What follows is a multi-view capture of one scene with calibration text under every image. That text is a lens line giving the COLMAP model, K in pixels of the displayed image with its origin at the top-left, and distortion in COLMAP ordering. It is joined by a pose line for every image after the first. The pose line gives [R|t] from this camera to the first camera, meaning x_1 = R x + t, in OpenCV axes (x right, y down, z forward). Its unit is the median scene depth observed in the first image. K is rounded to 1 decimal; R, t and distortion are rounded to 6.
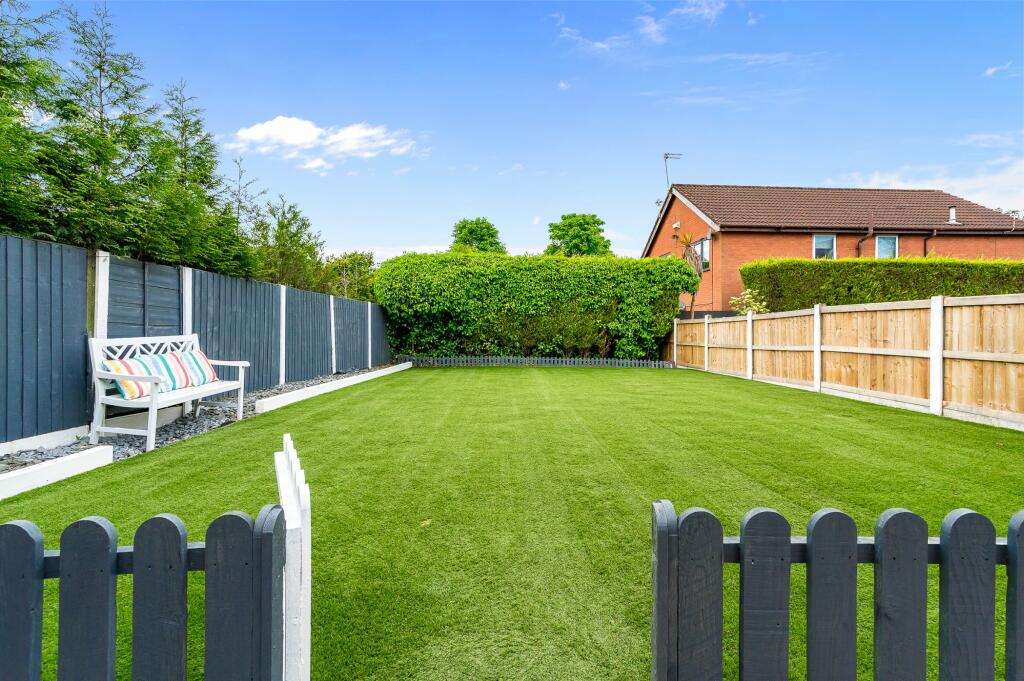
lens RADIAL K [[459.7, 0, 512.0], [0, 459.7, 340.5], [0, 0, 1]] dist [0.022948, 0.000154]
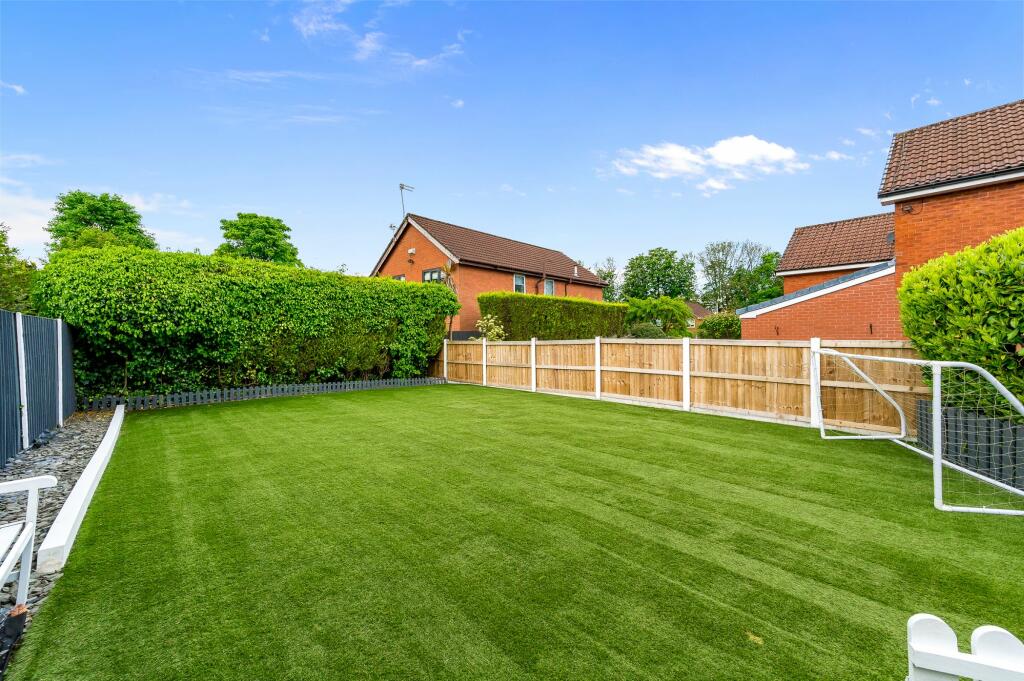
lens RADIAL K [[419.4, 0, 512.0], [0, 419.4, 340.5], [0, 0, 1]] dist [0.014894, 0.000012]
pose [[0.739993, -0.007489, 0.672573, -0.217404], [0.016151, 0.999848, -0.006636, -0.036186], [-0.672421, 0.015773, 0.740001, 0.142133]]
